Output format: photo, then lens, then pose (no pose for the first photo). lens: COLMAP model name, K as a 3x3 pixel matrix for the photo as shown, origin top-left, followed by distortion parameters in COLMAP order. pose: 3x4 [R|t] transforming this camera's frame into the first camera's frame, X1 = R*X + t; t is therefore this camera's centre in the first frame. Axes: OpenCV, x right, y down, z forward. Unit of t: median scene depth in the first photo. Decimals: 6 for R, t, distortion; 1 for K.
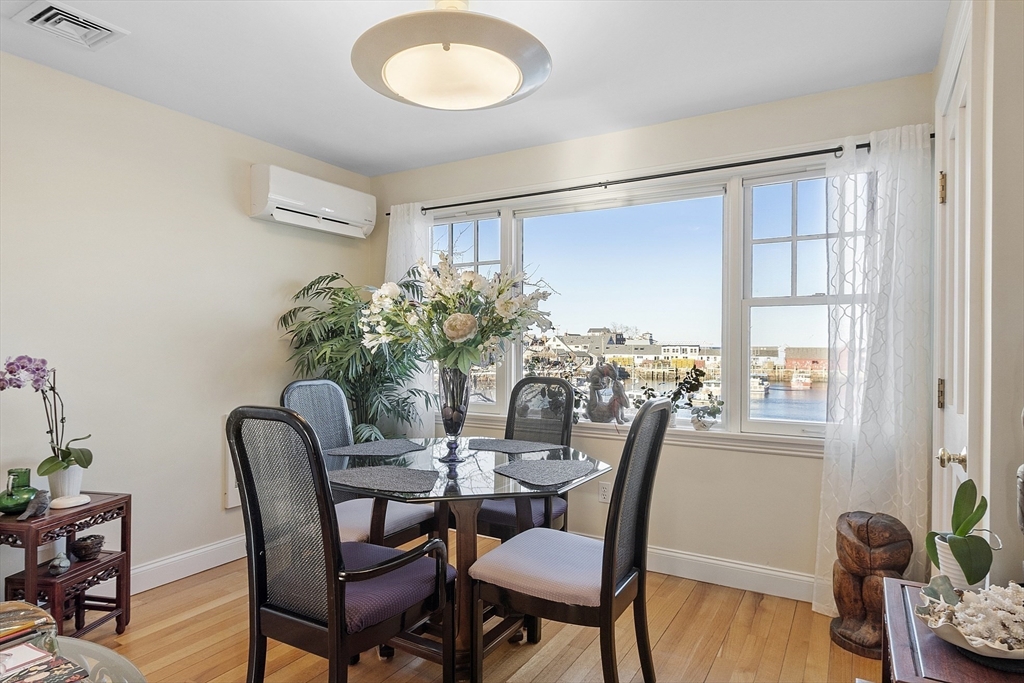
lens RADIAL K [[584.9, 0, 512.0], [0, 584.9, 341.5], [0, 0, 1]] dist [0.000788, 0.000633]
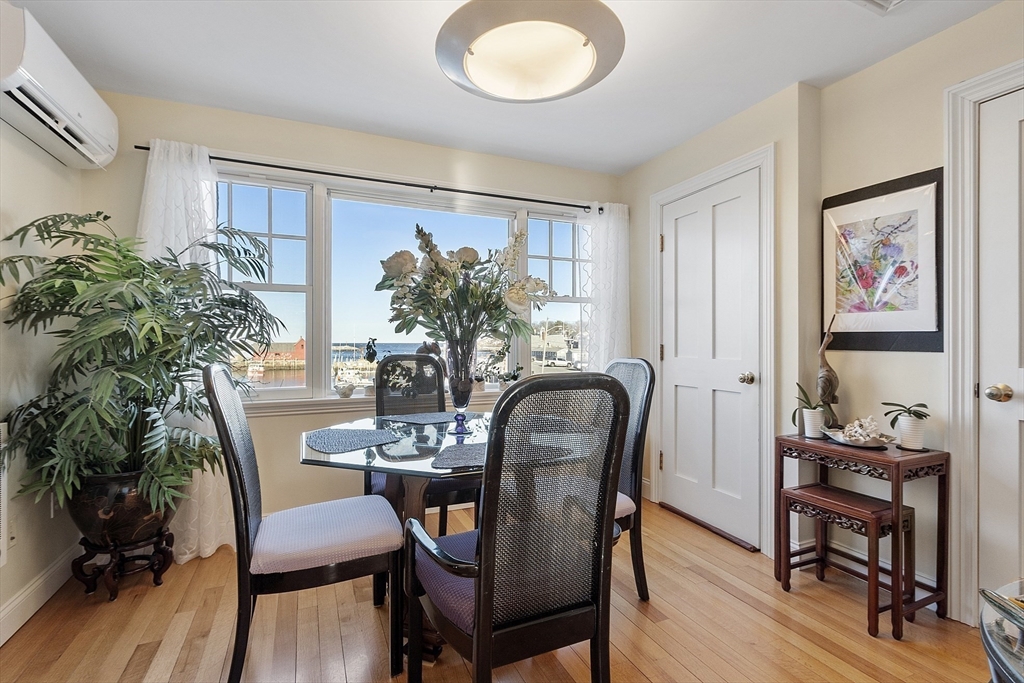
lens RADIAL K [[468.8, 0, 512.0], [0, 468.8, 341.5], [0, 0, 1]] dist [-0.000578, 0.000471]
pose [[0.586270, -0.004399, 0.810104, -0.596085], [0.000572, 0.999987, 0.005017, 0.036536], [-0.810116, -0.002478, 0.586265, 0.384689]]
